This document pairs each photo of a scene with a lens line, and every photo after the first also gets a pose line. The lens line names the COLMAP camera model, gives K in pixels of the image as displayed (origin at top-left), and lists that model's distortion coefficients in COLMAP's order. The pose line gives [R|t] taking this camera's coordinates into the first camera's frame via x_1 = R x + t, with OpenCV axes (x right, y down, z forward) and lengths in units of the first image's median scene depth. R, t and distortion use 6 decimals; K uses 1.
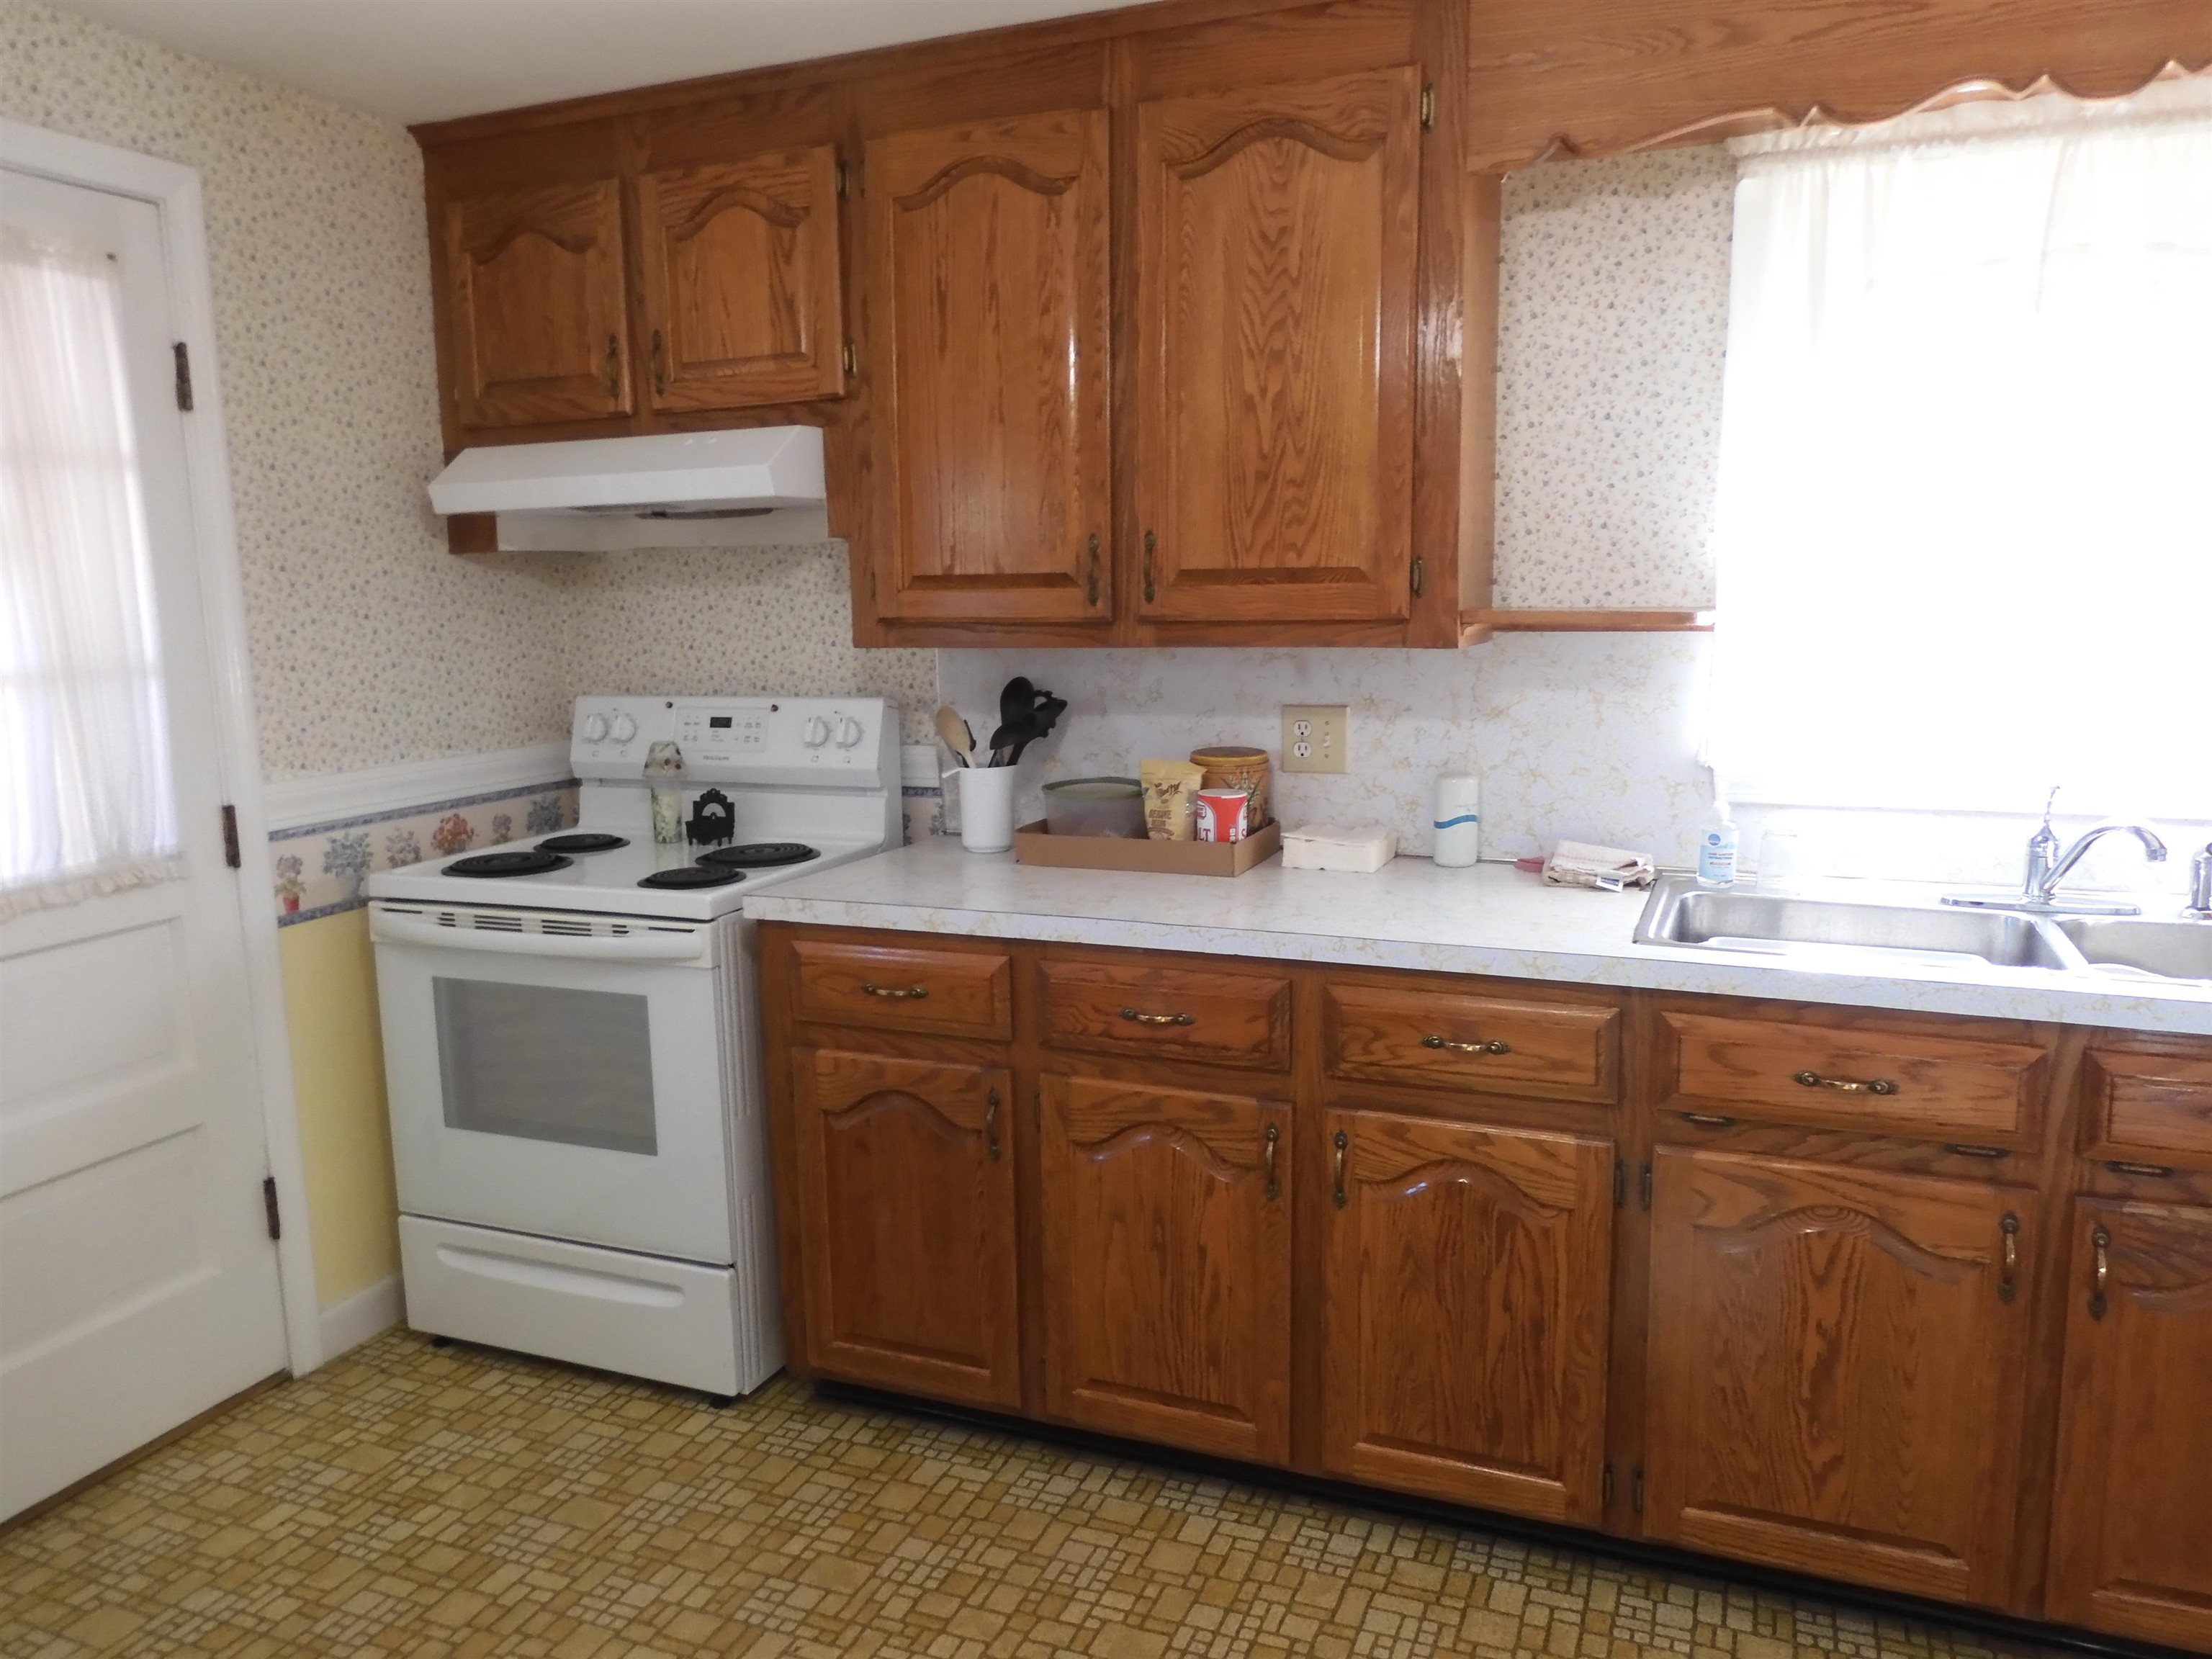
lens RADIAL K [[1608.9, 0, 1106.0], [0, 1608.9, 829.5], [0, 0, 1]] dist [0.002539, -0.000231]
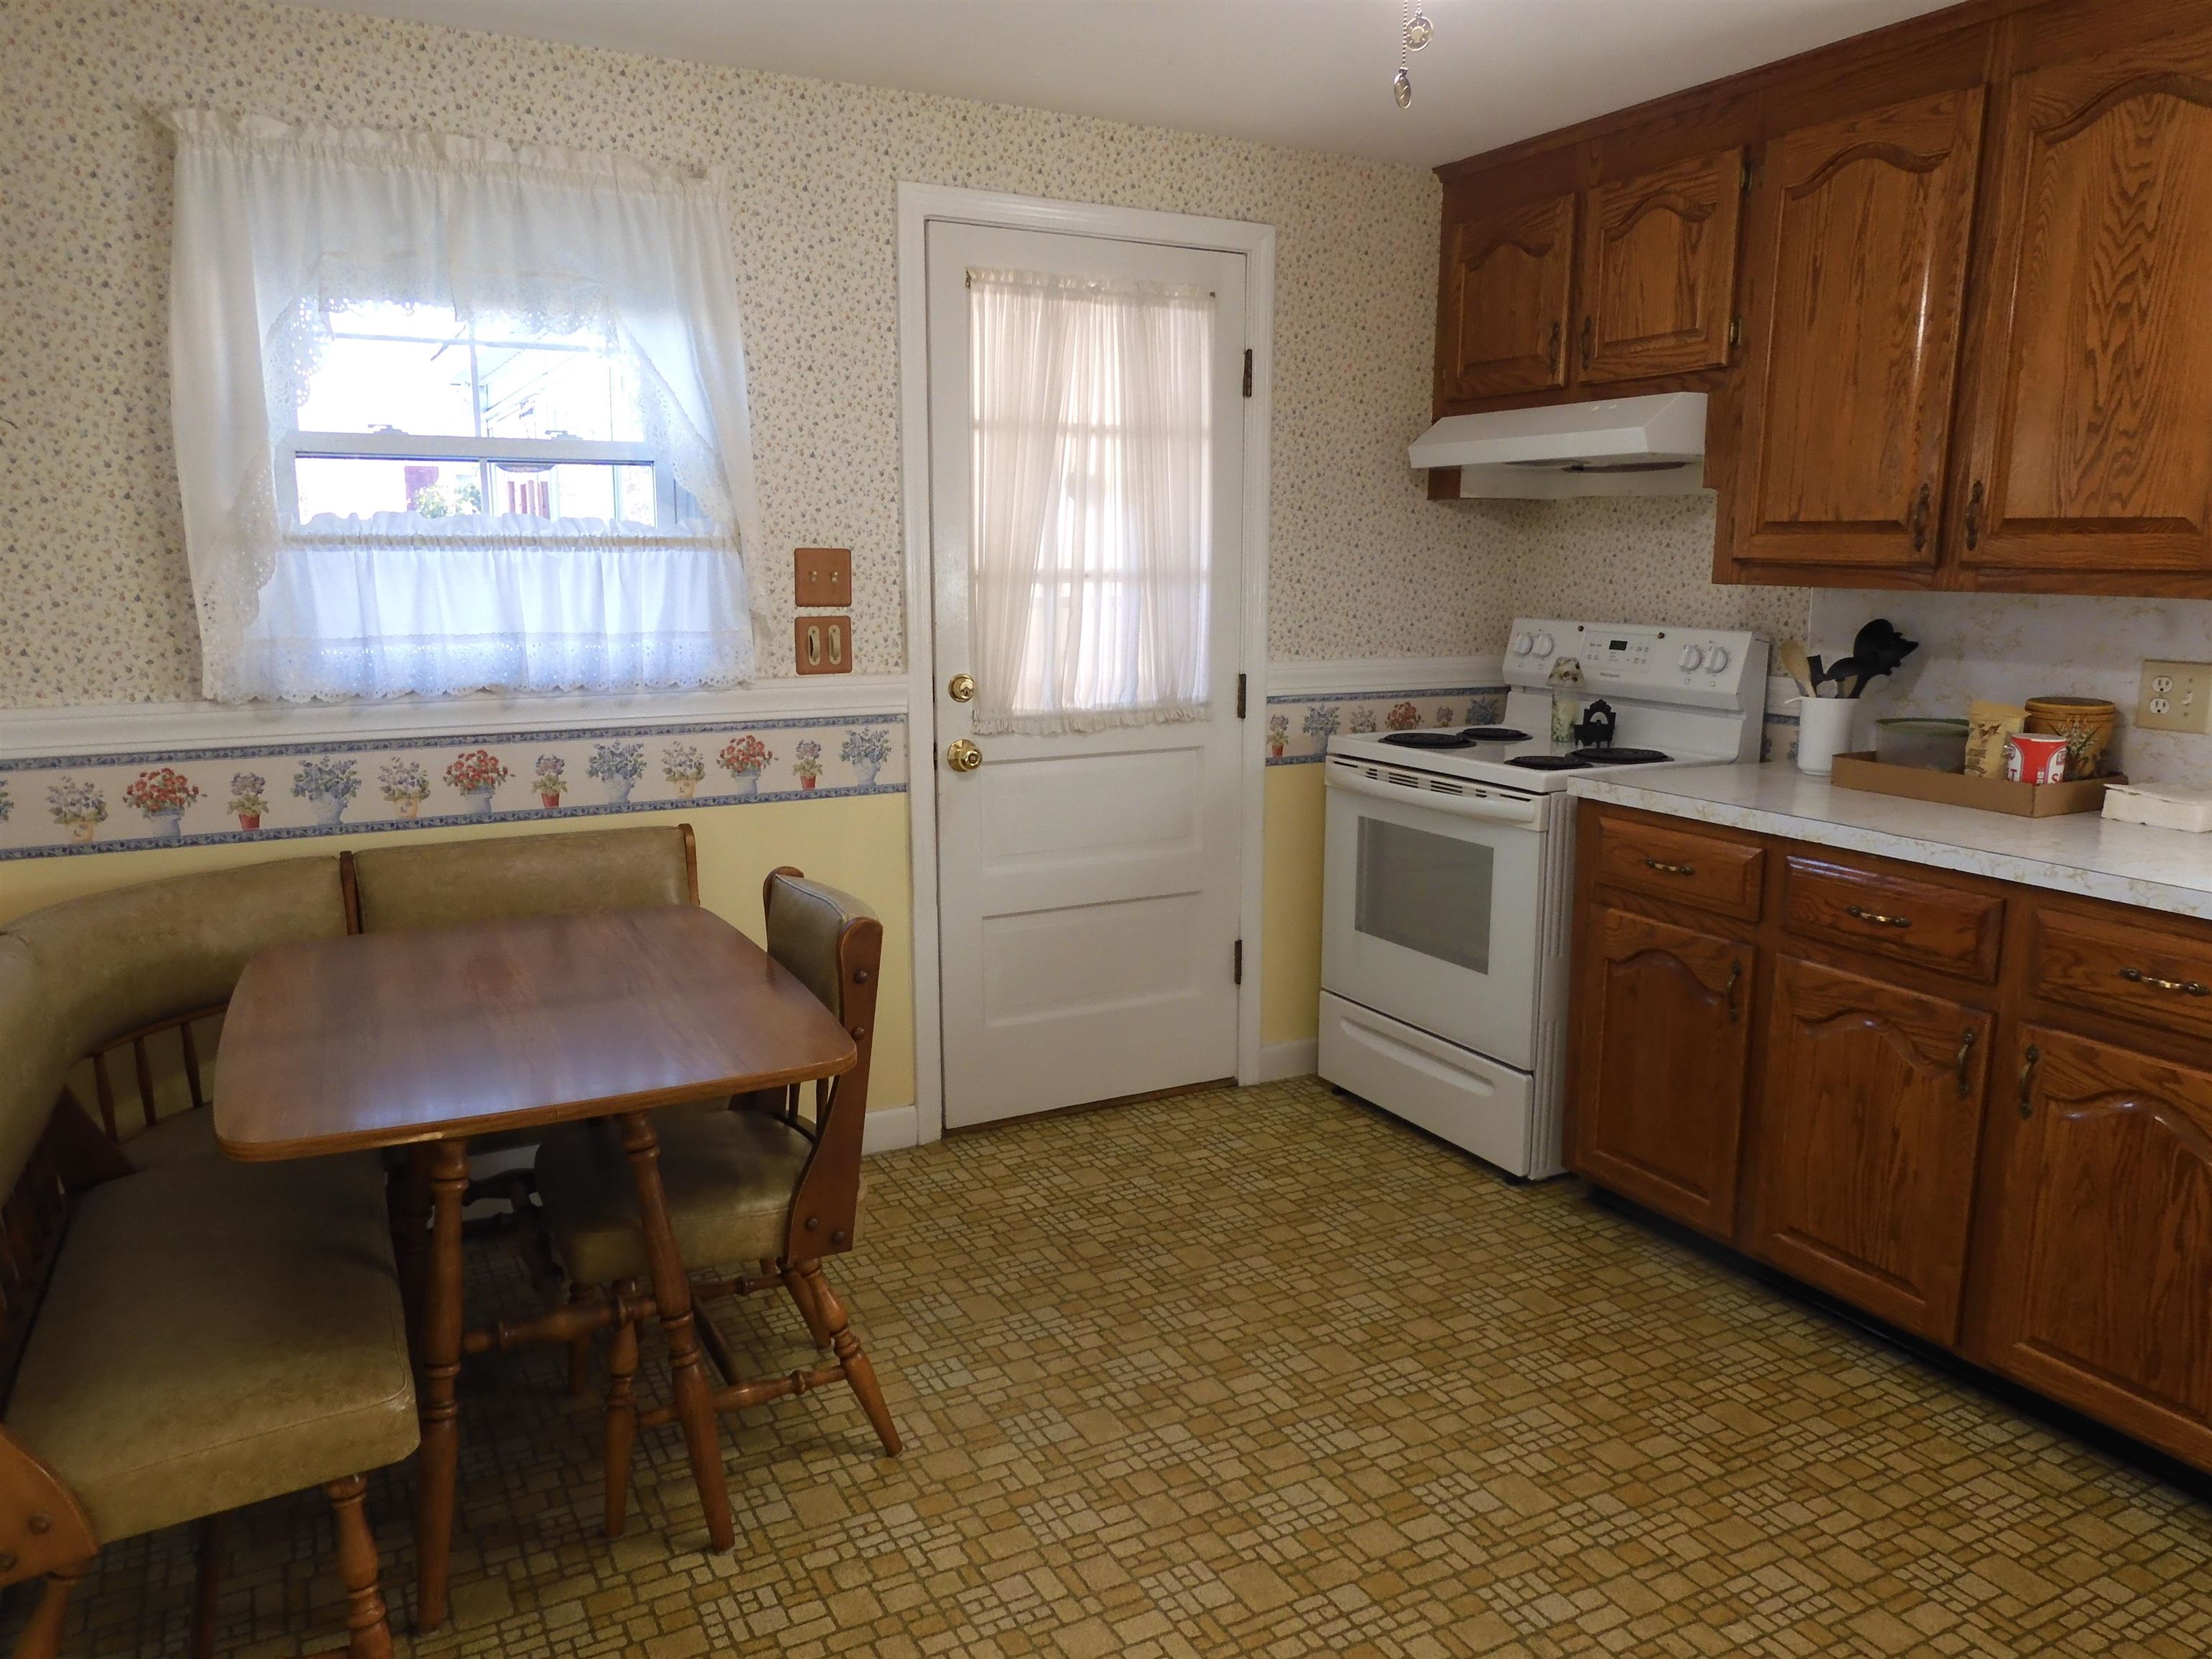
lens RADIAL K [[1553.2, 0, 1106.0], [0, 1553.2, 829.5], [0, 0, 1]] dist [0.020395, 0.006793]
pose [[0.778514, 0.141672, -0.611428, 0.232793], [-0.121331, 0.989786, 0.074854, 0.034342], [0.615788, 0.015910, 0.787752, -0.167167]]
